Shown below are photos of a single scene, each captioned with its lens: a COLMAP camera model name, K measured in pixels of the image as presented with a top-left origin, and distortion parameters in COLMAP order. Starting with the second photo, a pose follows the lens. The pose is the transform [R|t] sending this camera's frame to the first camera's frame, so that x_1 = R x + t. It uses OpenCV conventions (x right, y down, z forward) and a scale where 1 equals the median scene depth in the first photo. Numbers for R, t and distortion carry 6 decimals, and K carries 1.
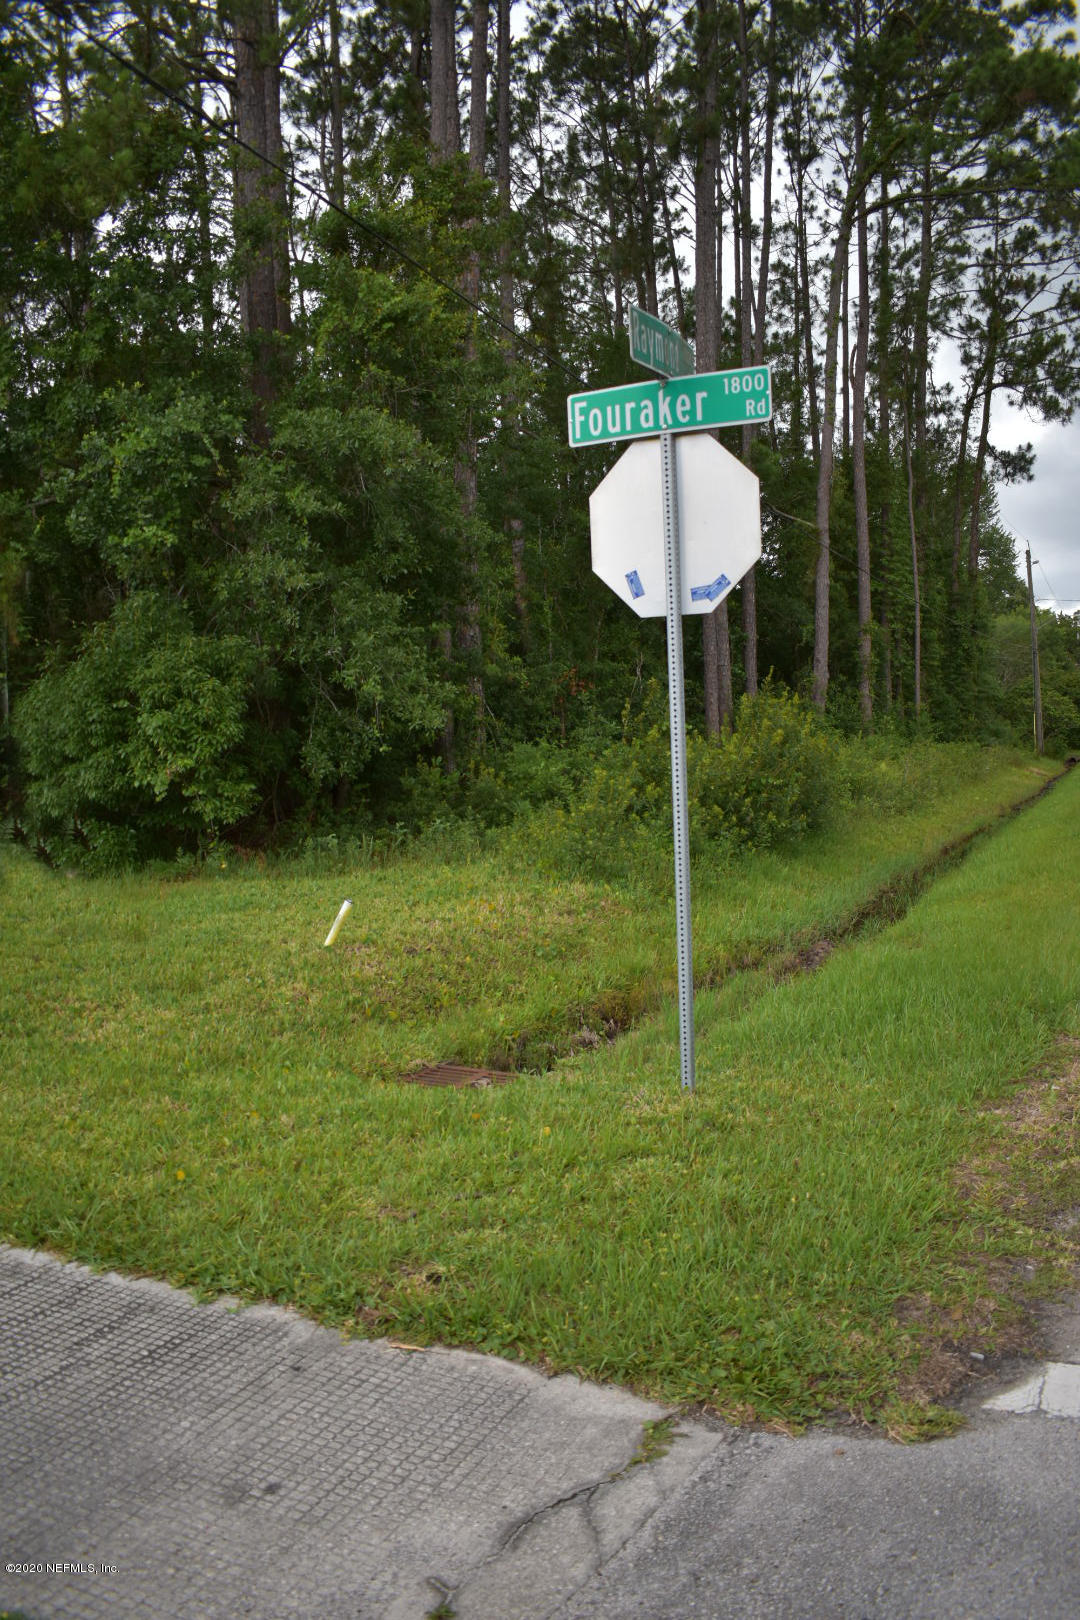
lens RADIAL K [[1272.9, 0, 542.2], [0, 1272.9, 806.4], [0, 0, 1]] dist [-0.089637, 0.012564]
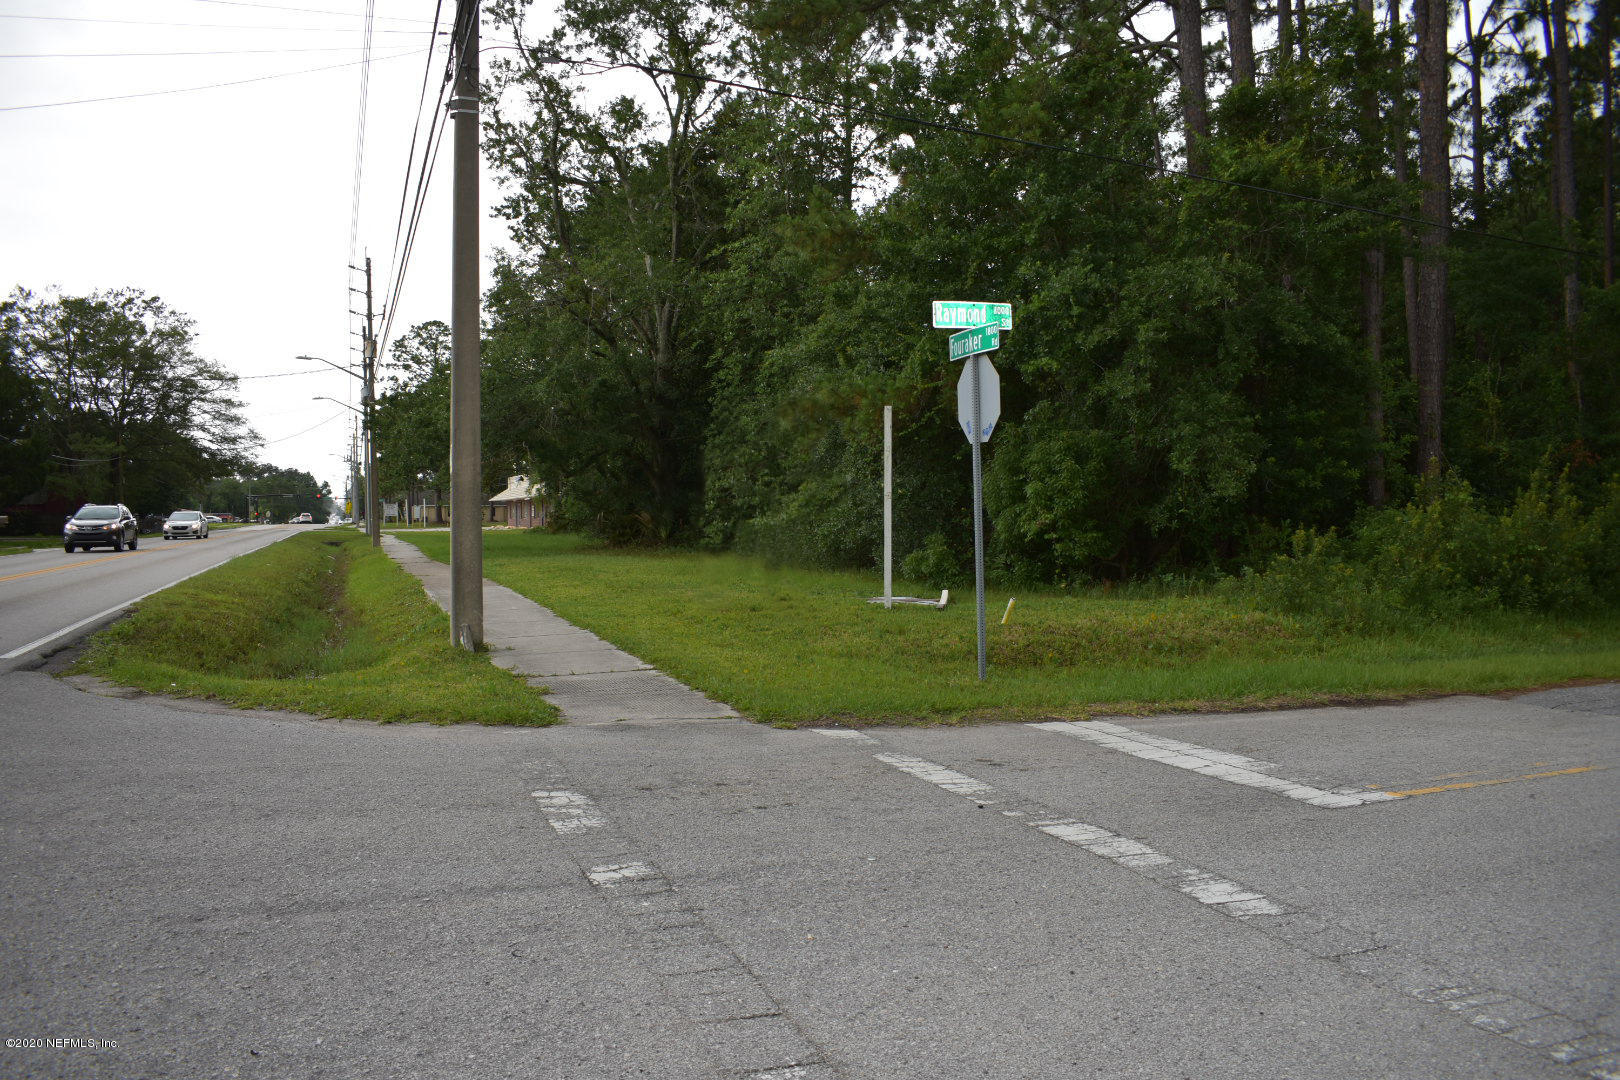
lens RADIAL K [[1272.9, 0, 813.6], [0, 1272.9, 543.5], [0, 0, 1]] dist [-0.089637, 0.012564]
pose [[0.719281, 0.025018, -0.694268, 0.557394], [-0.037251, 0.999303, -0.002583, 0.010818], [0.693720, 0.027720, 0.719712, -0.268860]]
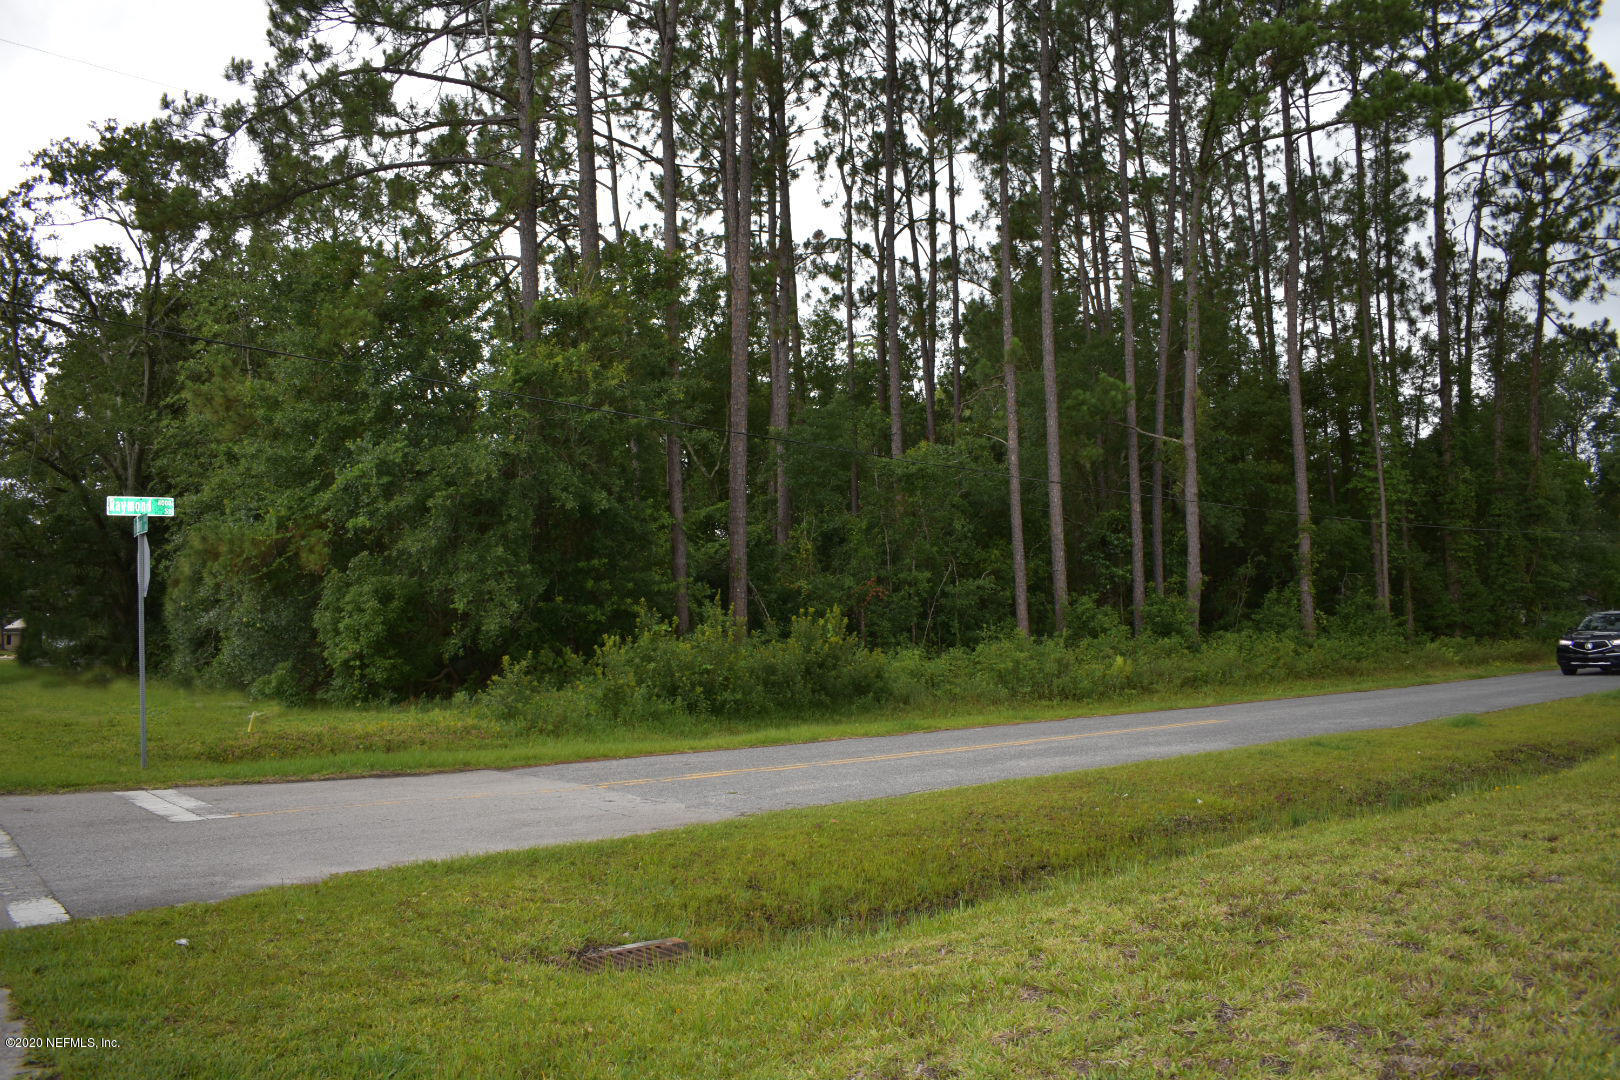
lens RADIAL K [[1272.9, 0, 813.6], [0, 1272.9, 543.5], [0, 0, 1]] dist [-0.089637, 0.012564]
pose [[0.896503, -0.033248, -0.441788, 1.118353], [-0.016429, 0.994000, -0.108143, 0.002188], [0.442733, 0.104209, 0.890577, -0.341863]]
